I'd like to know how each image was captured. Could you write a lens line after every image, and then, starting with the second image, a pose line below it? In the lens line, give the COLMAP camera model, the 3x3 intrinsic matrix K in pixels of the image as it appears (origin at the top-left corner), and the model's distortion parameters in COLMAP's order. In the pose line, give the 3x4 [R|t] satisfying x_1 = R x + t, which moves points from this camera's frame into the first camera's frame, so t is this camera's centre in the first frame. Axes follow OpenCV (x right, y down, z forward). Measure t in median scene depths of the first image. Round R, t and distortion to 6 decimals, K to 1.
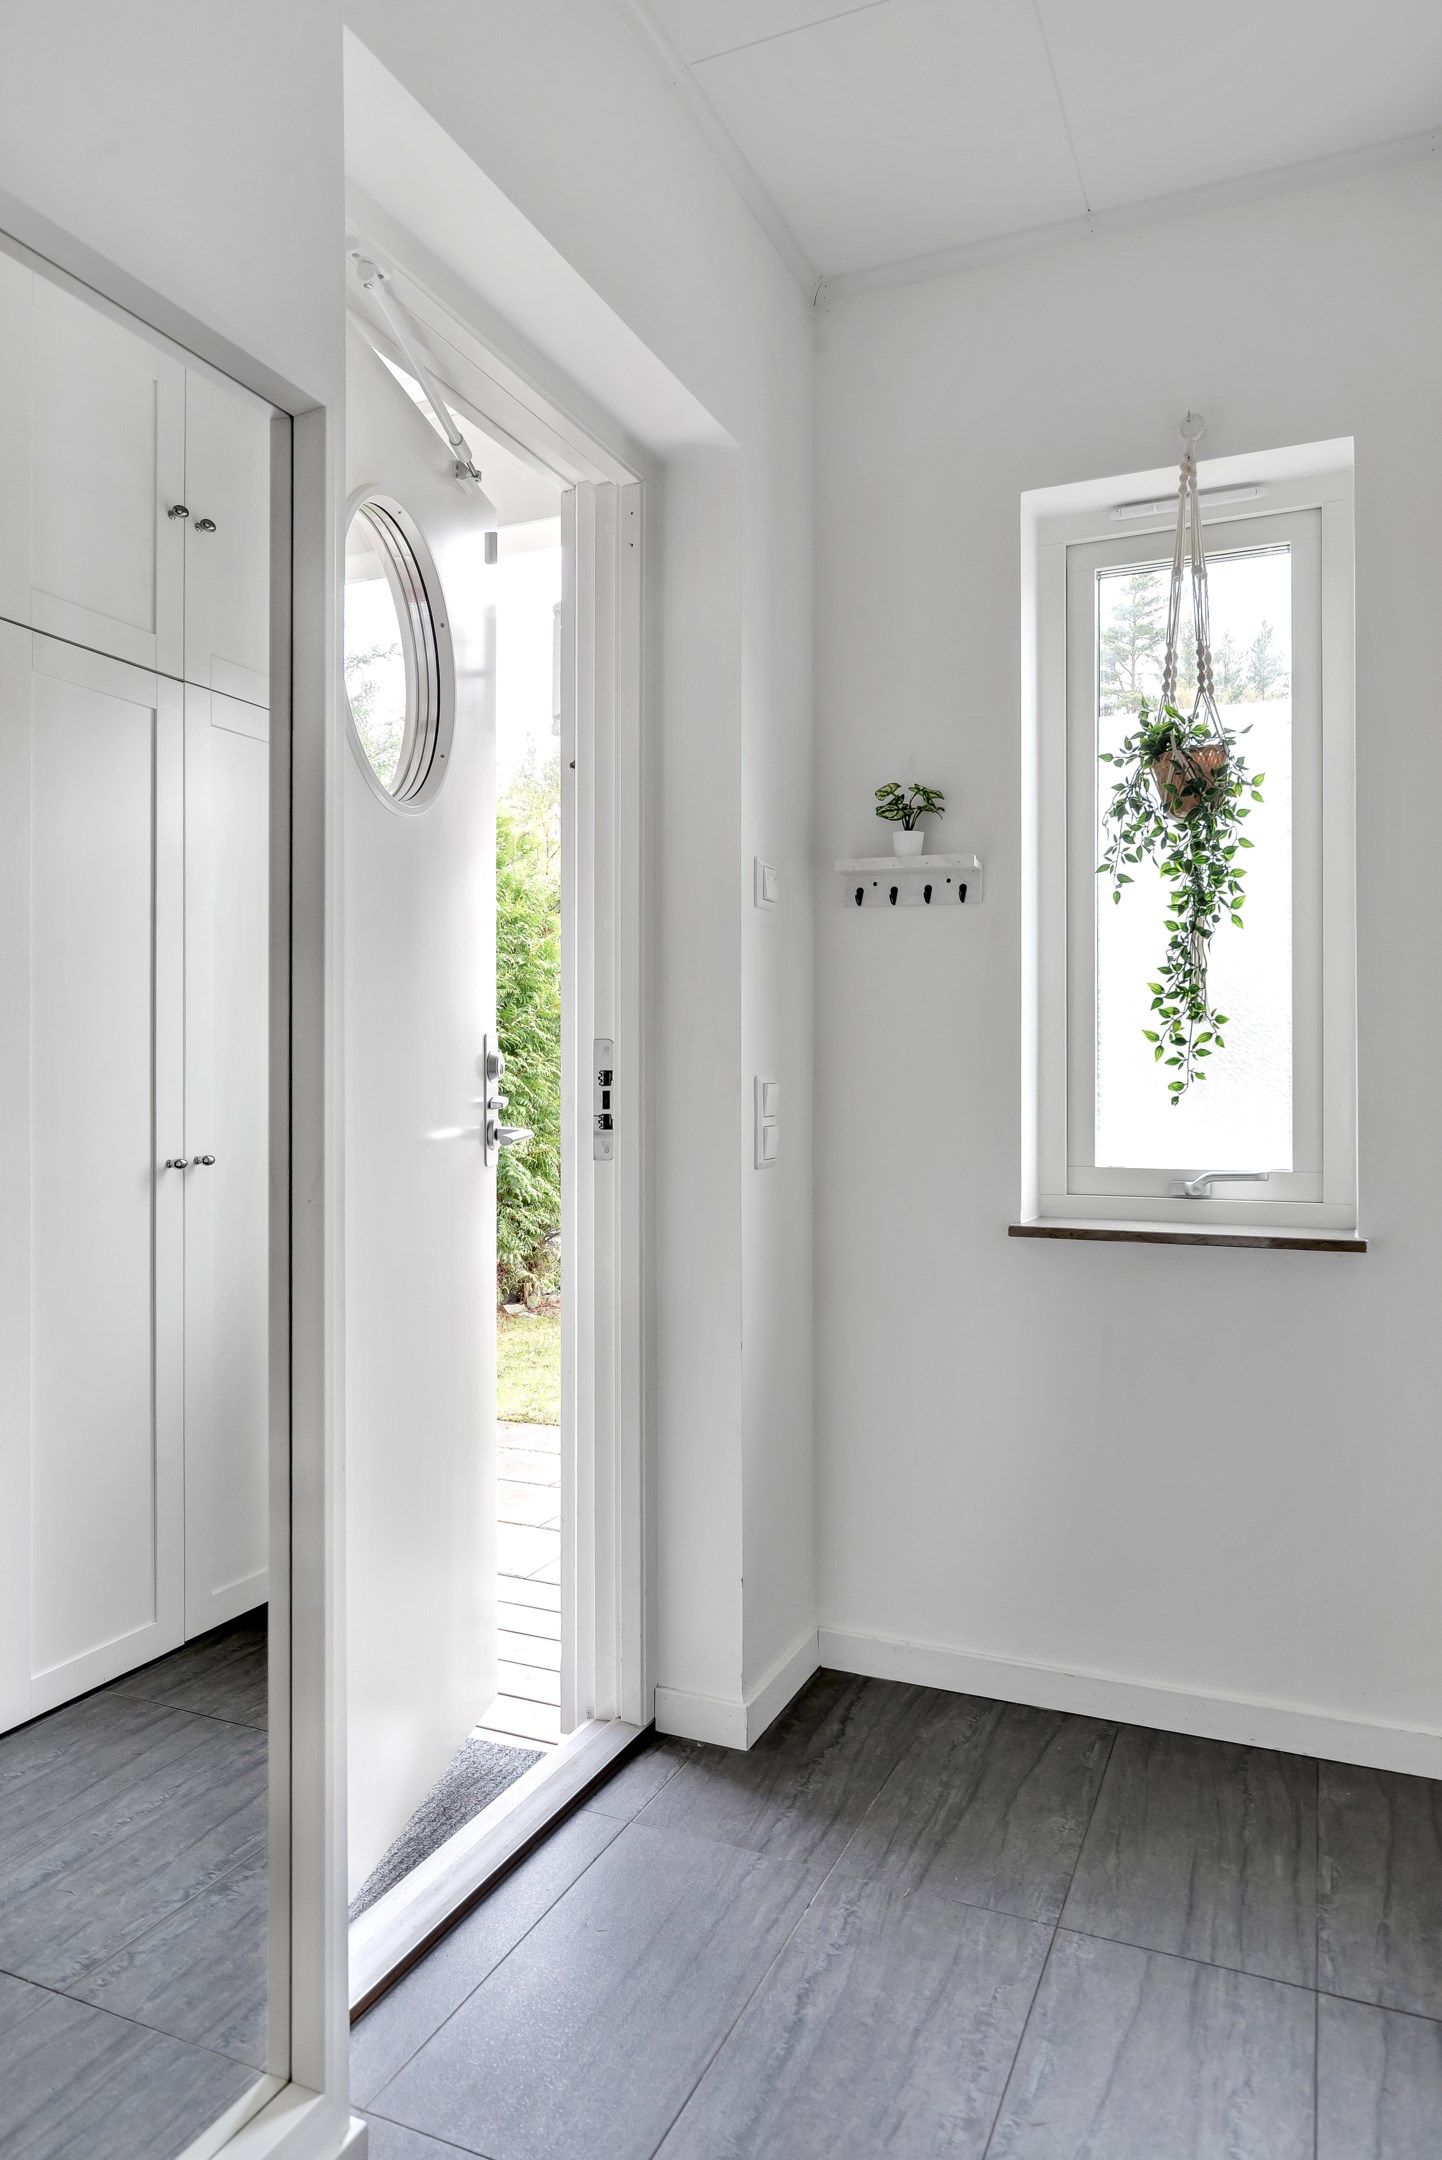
lens RADIAL K [[1333.5, 0, 713.3], [0, 1333.5, 1070.1], [0, 0, 1]] dist [-0.023515, 0.003995]
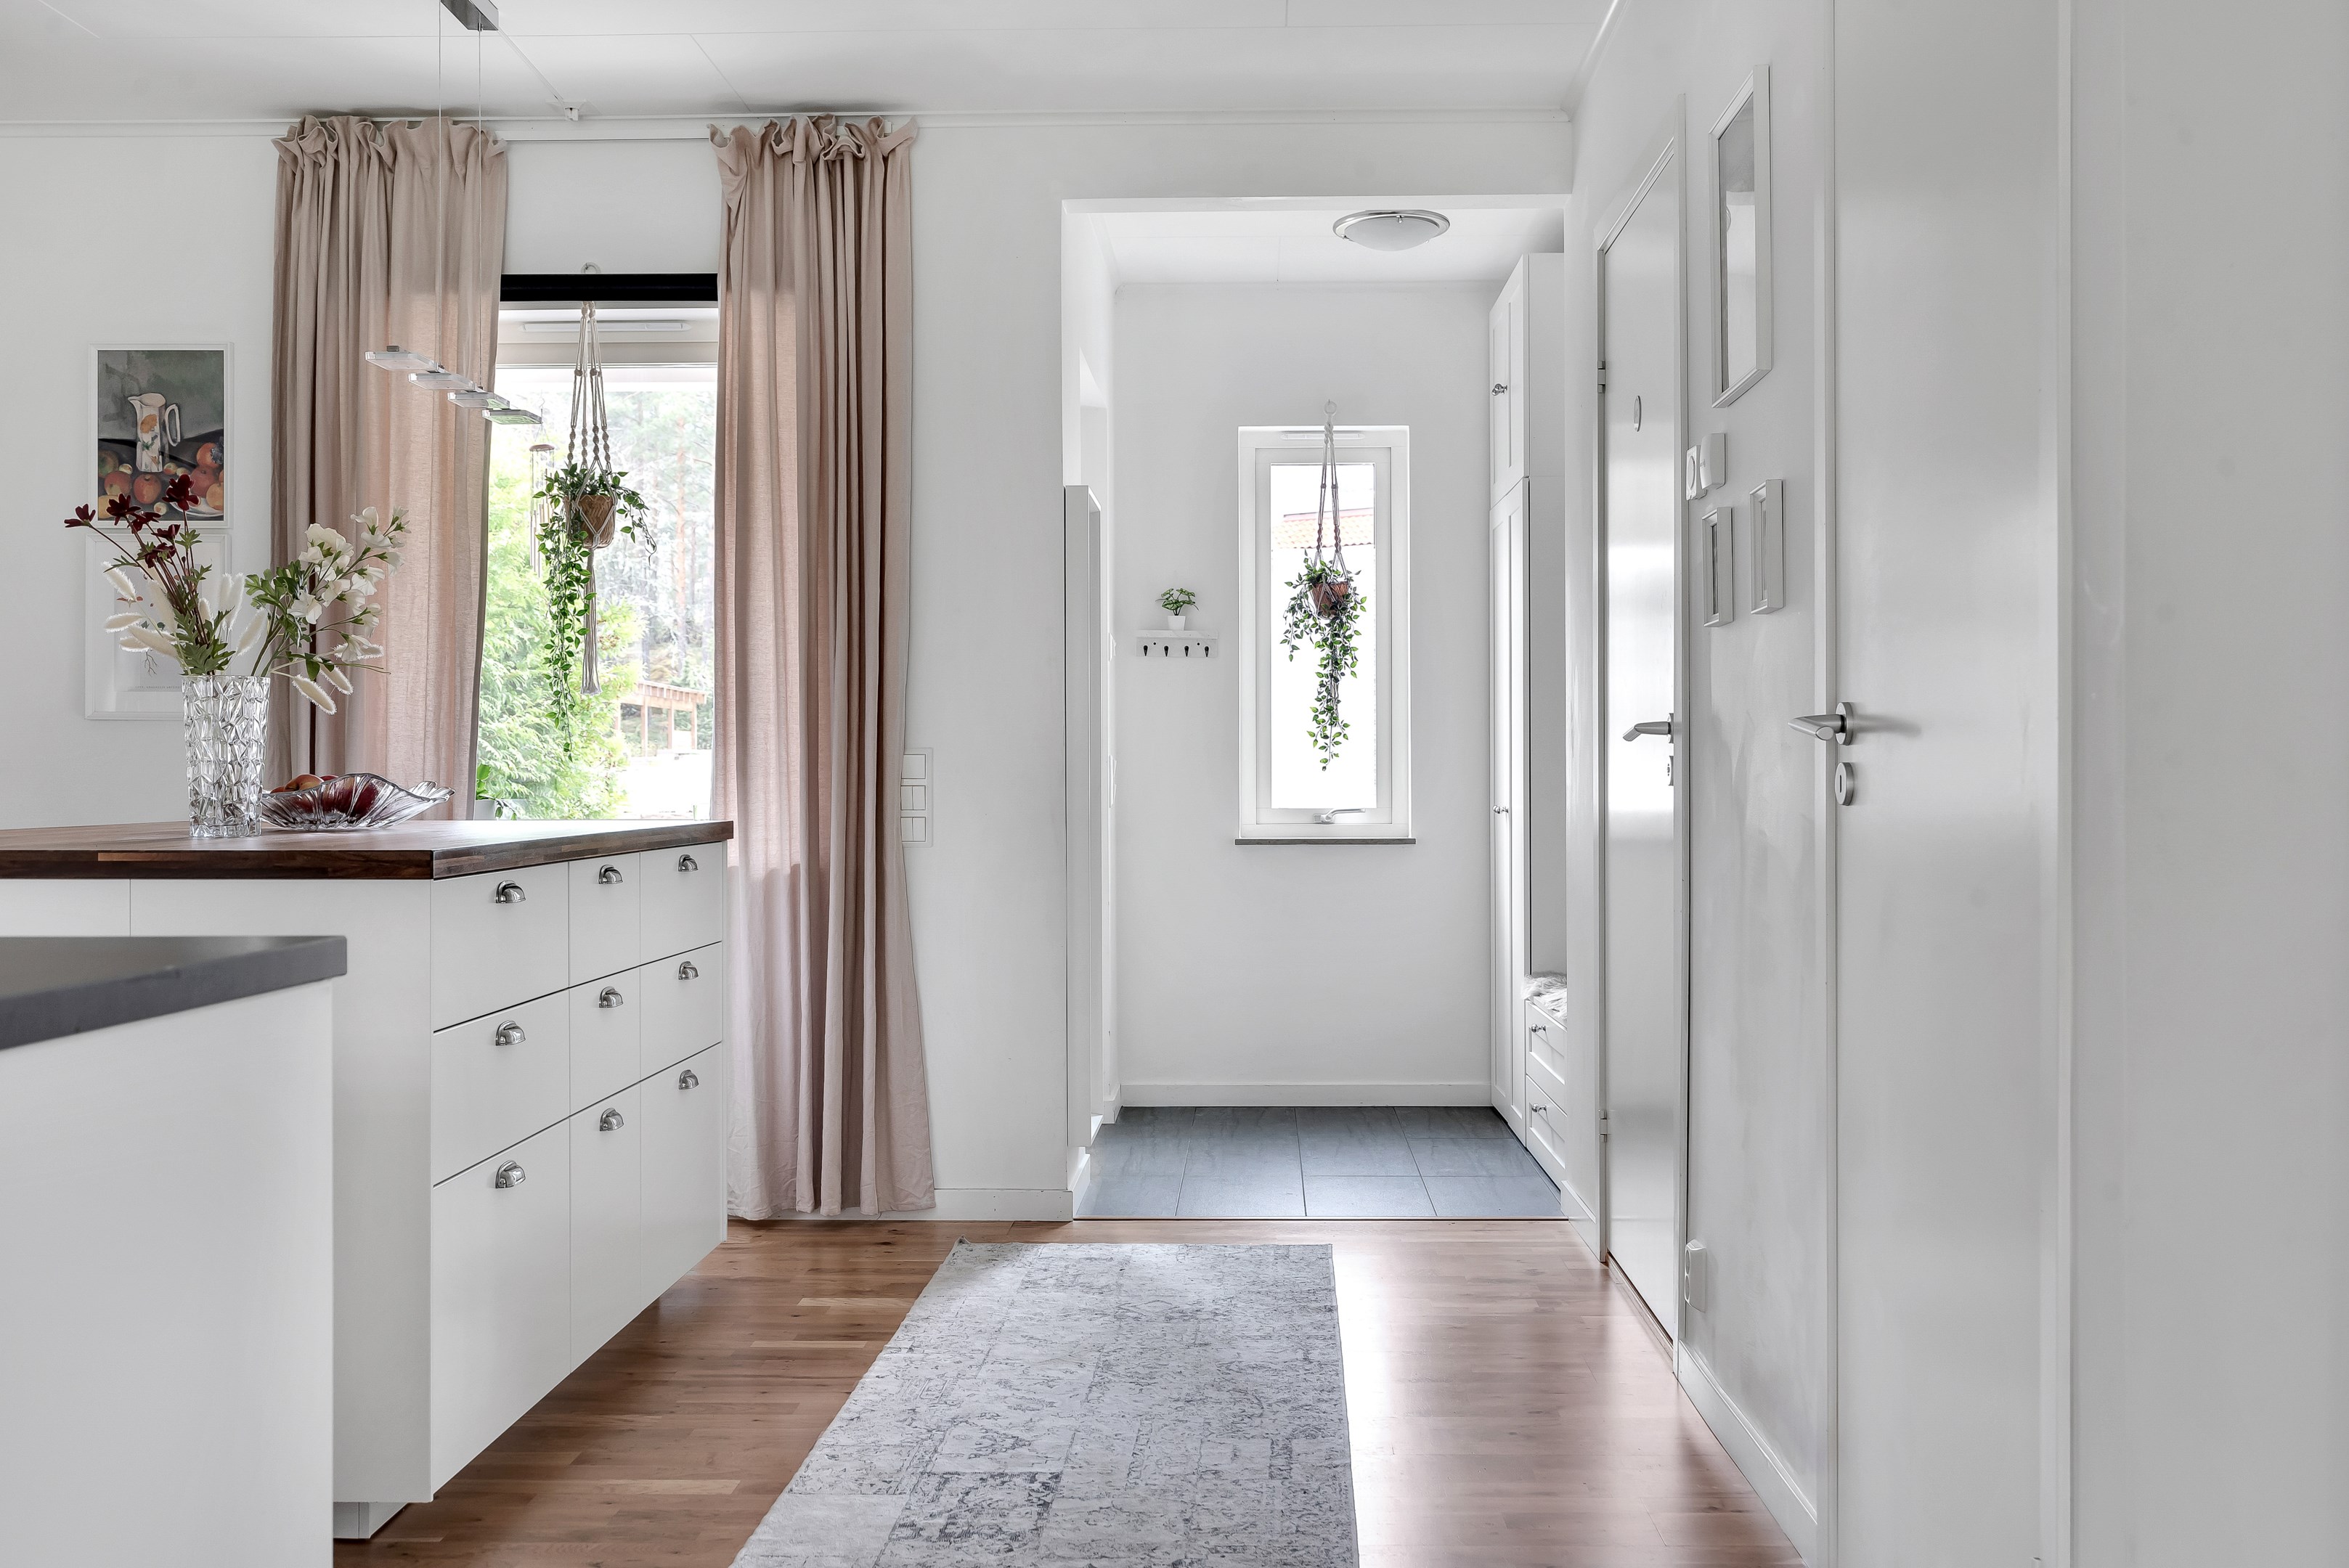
lens RADIAL K [[2290.6, 0, 1180.3], [0, 2290.6, 773.2], [0, 0, 1]] dist [0.015131, 0.000000]
pose [[0.928803, -0.004898, 0.370541, -1.054440], [0.001890, 0.999962, 0.008482, 0.001842], [-0.370569, -0.007178, 0.928777, -1.960804]]
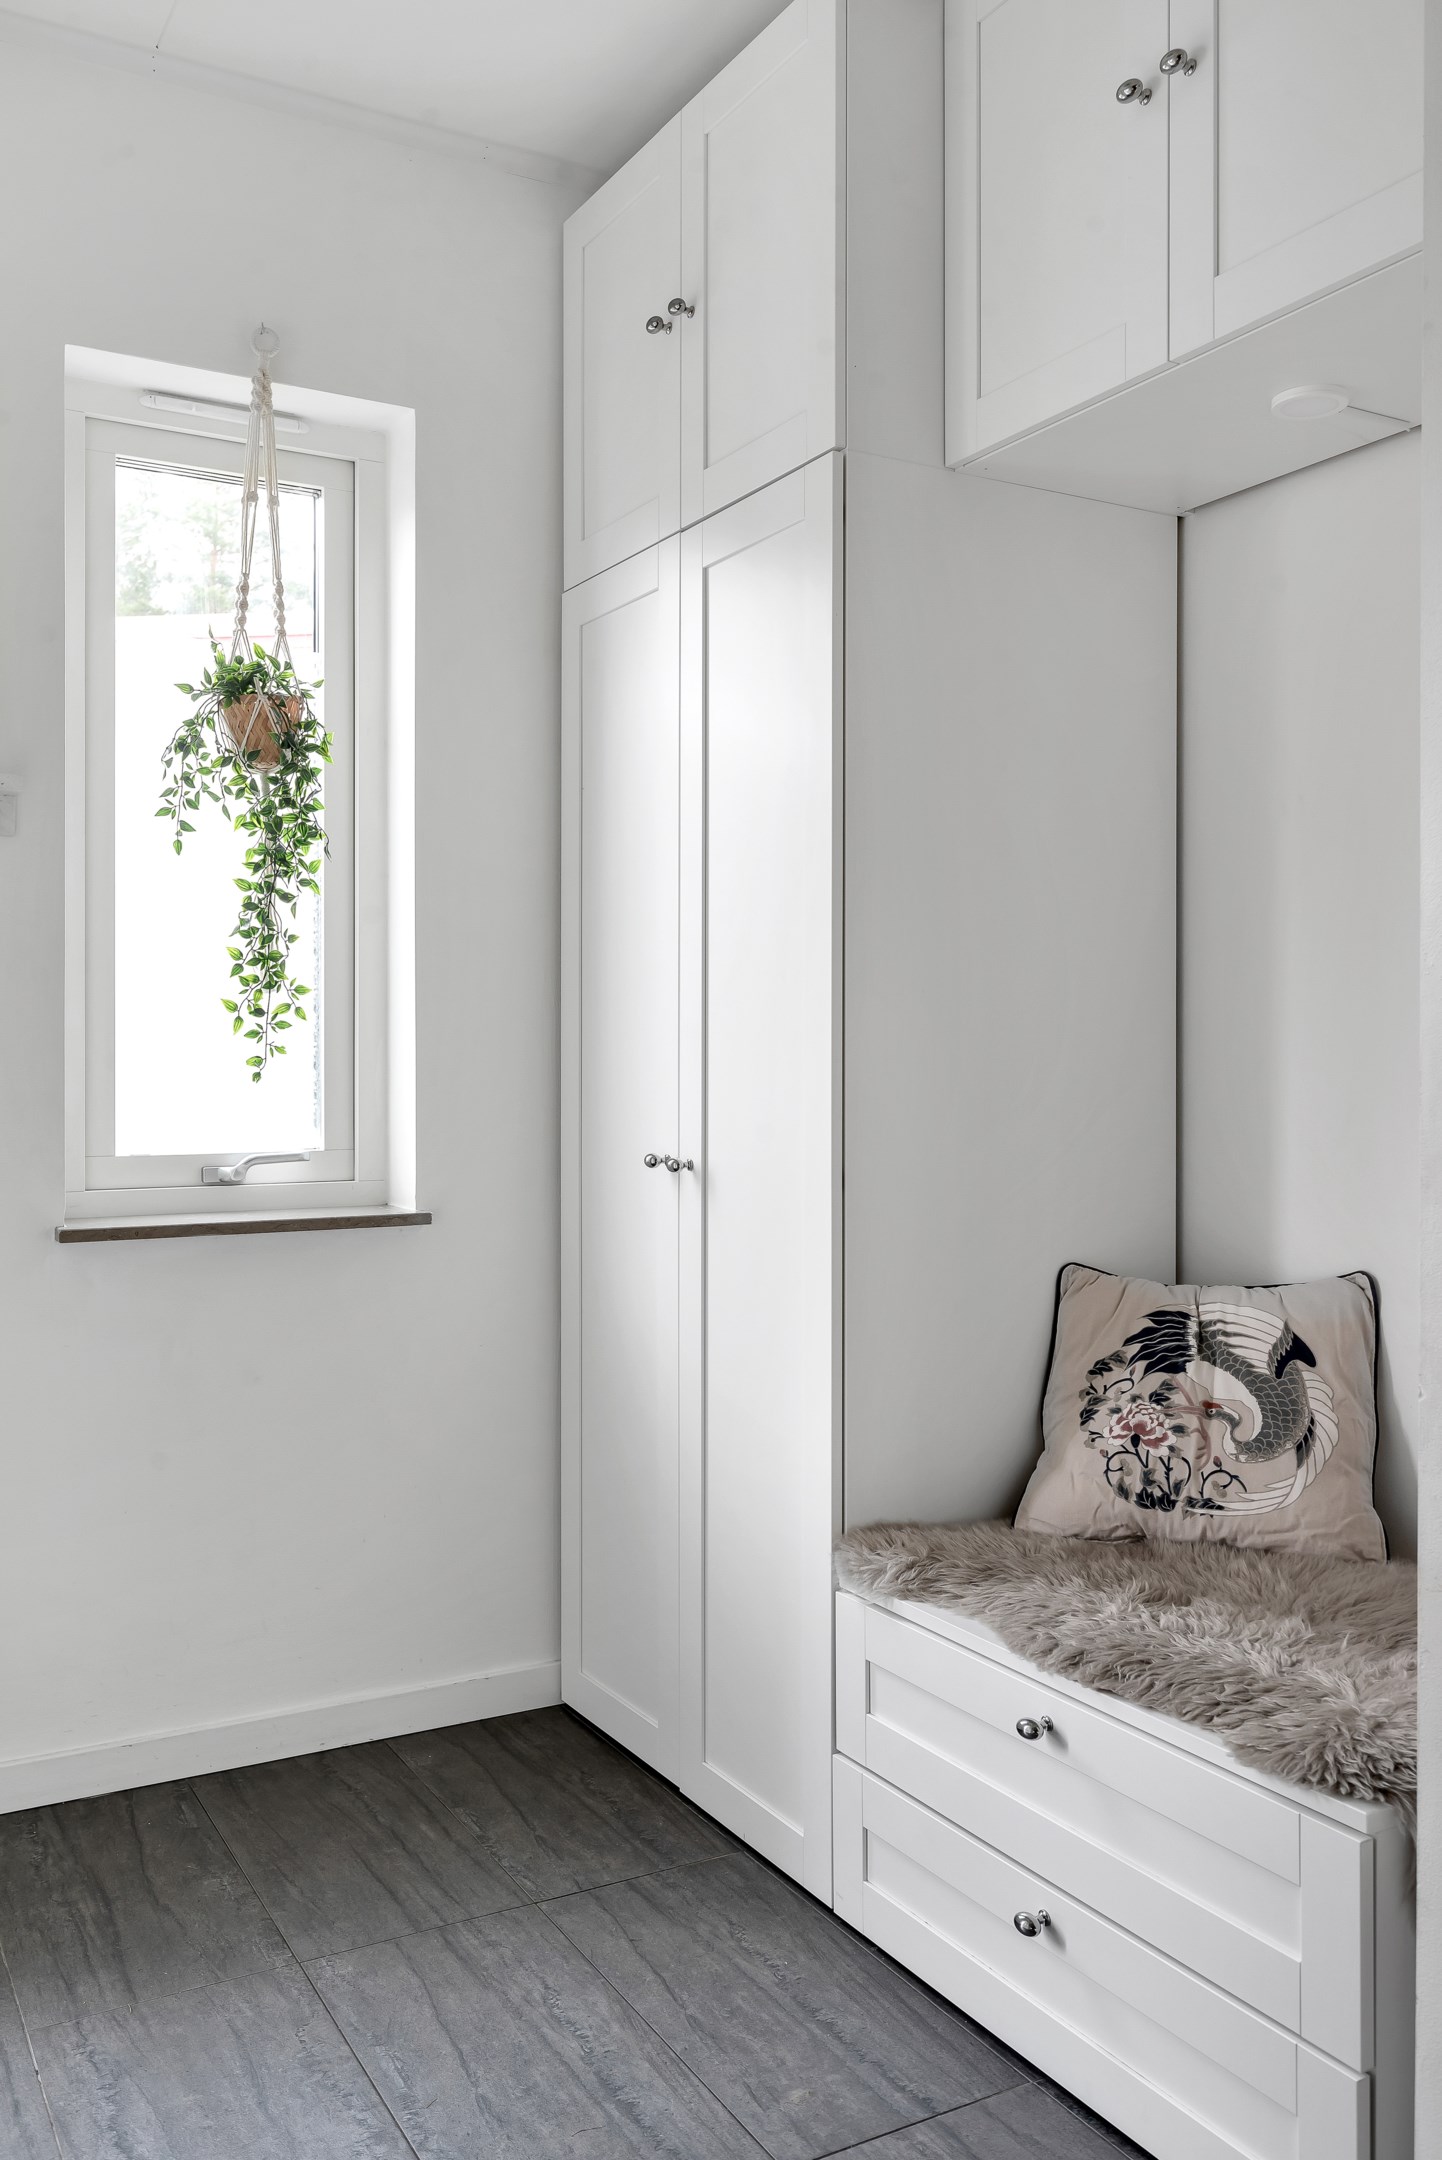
lens RADIAL K [[1686.2, 0, 716.6], [0, 1686.2, 1070.3], [0, 0, 1]] dist [-0.023088, -0.005415]
pose [[0.604736, -0.009013, 0.796375, -0.385781], [-0.004287, 0.999885, 0.014571, 0.000139], [-0.796414, -0.012226, 0.604628, 0.045381]]
